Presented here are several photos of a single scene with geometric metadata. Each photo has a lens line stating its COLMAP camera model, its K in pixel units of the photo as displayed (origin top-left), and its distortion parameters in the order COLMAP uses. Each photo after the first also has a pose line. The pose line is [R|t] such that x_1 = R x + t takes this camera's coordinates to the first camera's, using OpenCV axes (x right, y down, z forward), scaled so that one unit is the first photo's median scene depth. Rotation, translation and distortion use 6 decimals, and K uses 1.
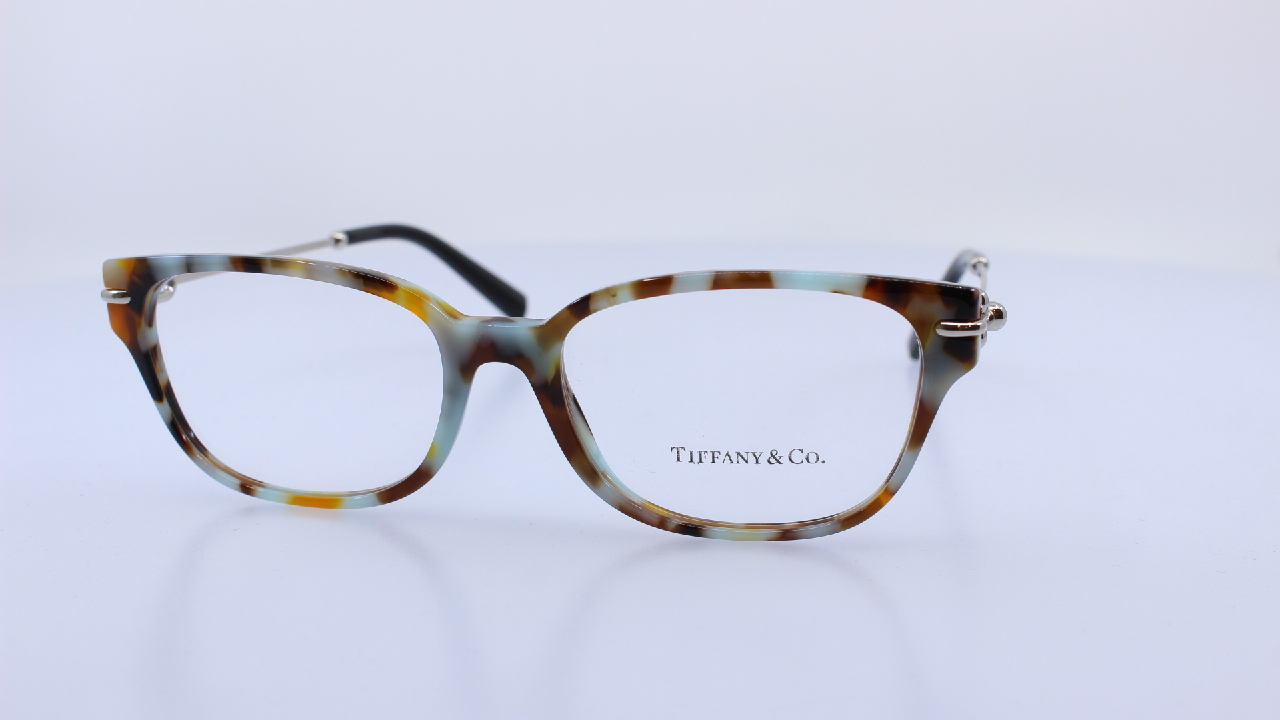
lens RADIAL K [[1684.9, 0, 640.0], [0, 1684.9, 360.0], [0, 0, 1]] dist [-0.148898, -0.026005]
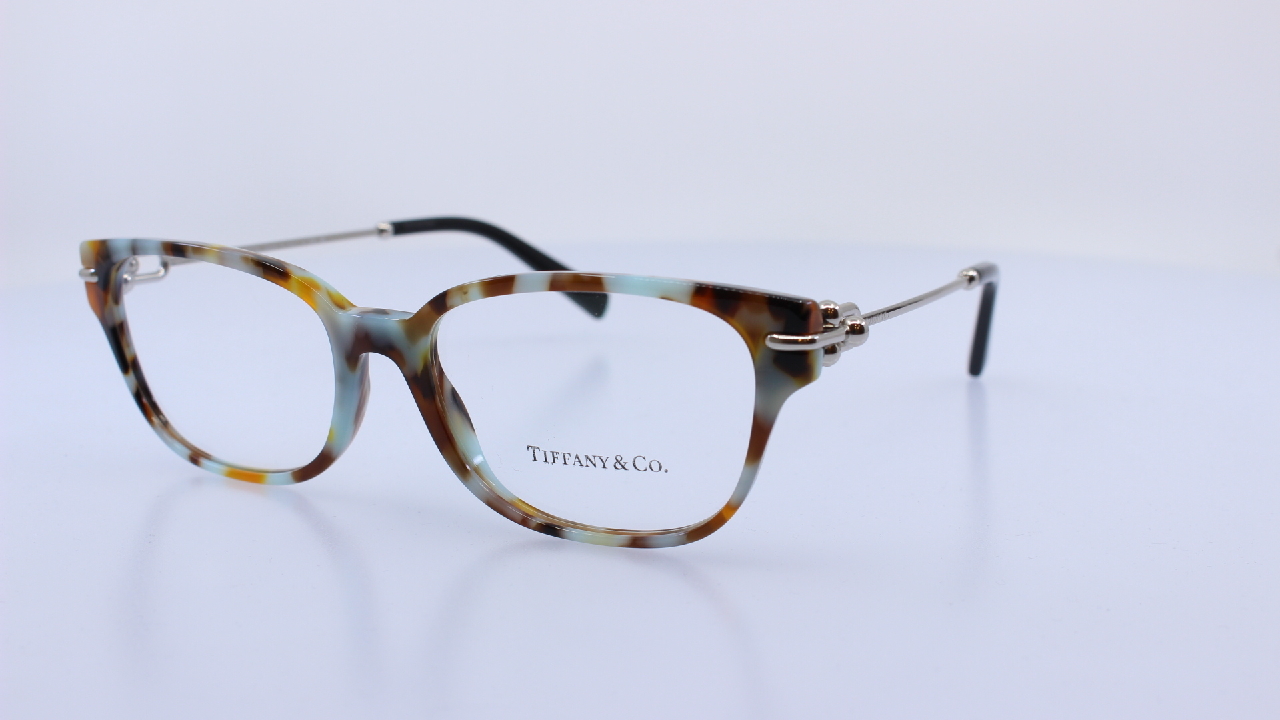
lens RADIAL K [[1684.9, 0, 640.0], [0, 1684.9, 360.0], [0, 0, 1]] dist [-0.148898, -0.026005]
pose [[0.966922, 0.052441, -0.249623, 0.330371], [-0.051978, 0.998612, 0.008453, -0.011449], [0.249720, 0.004802, 0.968306, 0.042816]]
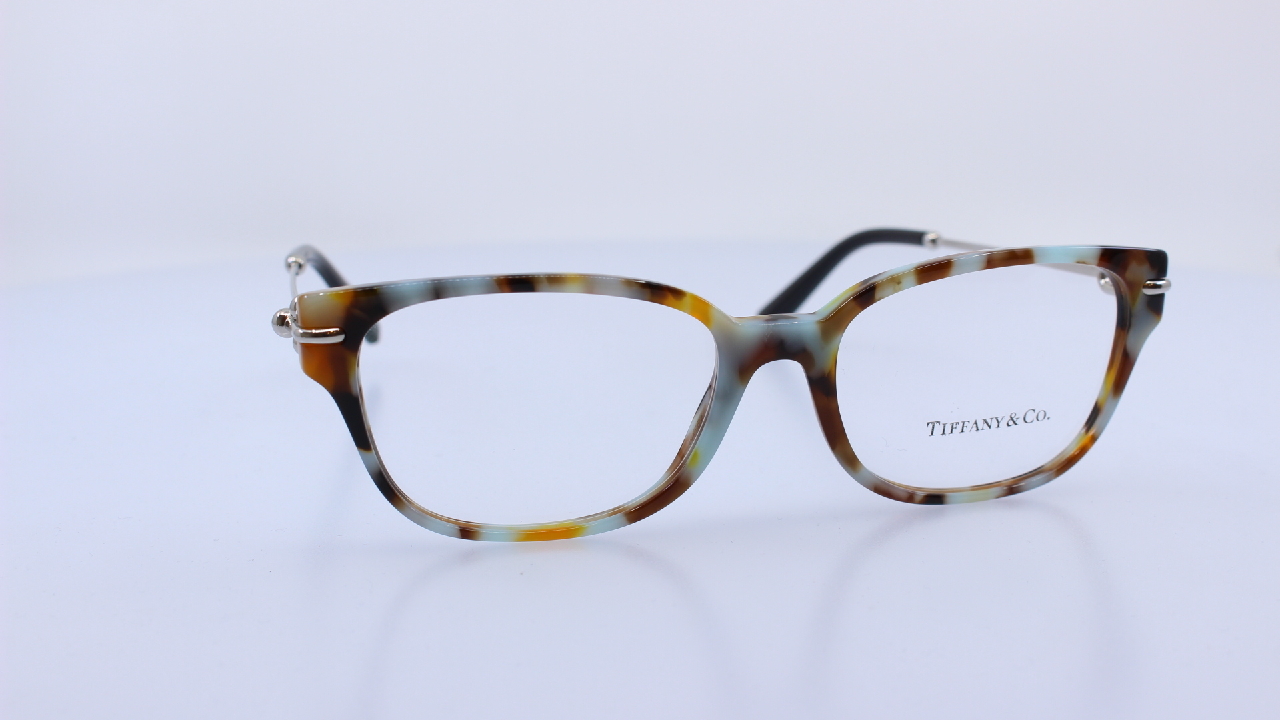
lens RADIAL K [[1684.9, 0, 640.0], [0, 1684.9, 360.0], [0, 0, 1]] dist [-0.148898, -0.026005]
pose [[0.870865, -0.102179, 0.480785, -0.638832], [0.104577, 0.994276, 0.021884, -0.029282], [-0.480269, 0.031221, 0.876566, 0.160650]]
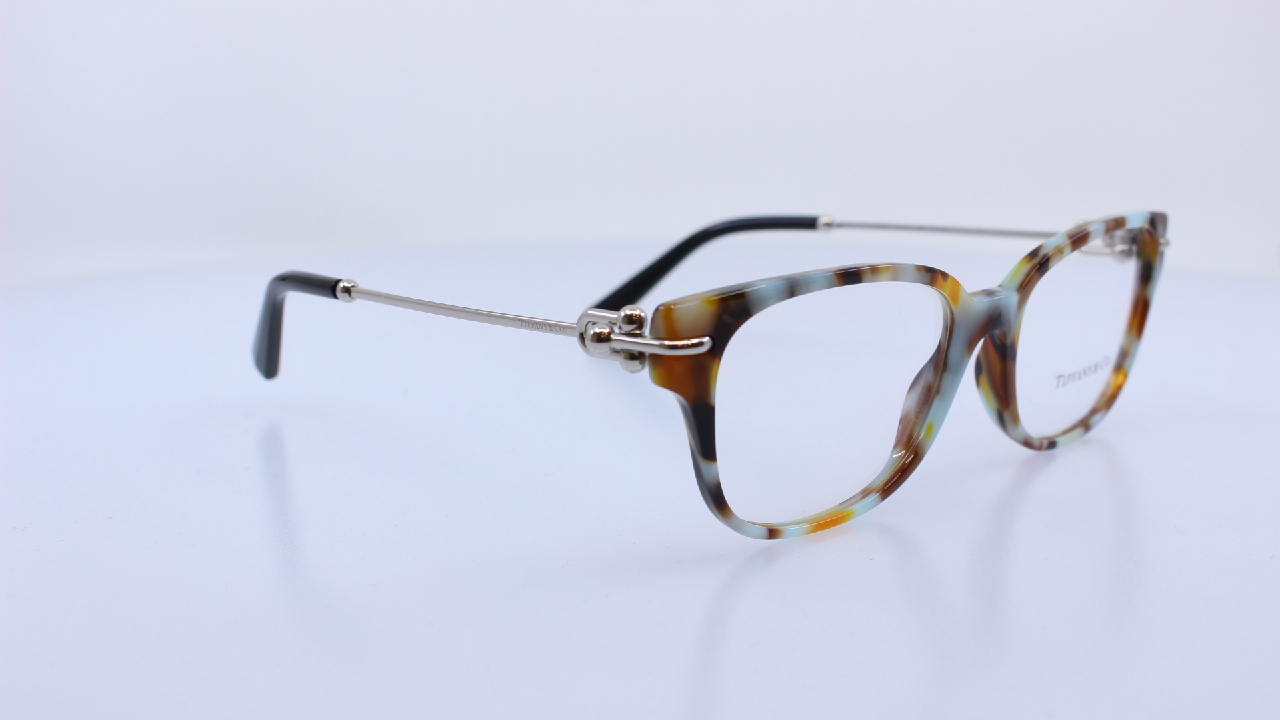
lens RADIAL K [[1684.9, 0, 640.0], [0, 1684.9, 360.0], [0, 0, 1]] dist [-0.148898, -0.026005]
pose [[0.506691, -0.175292, 0.844119, -1.117257], [0.184822, 0.978433, 0.092242, -0.122264], [-0.842084, 0.109274, 0.528161, 0.621750]]
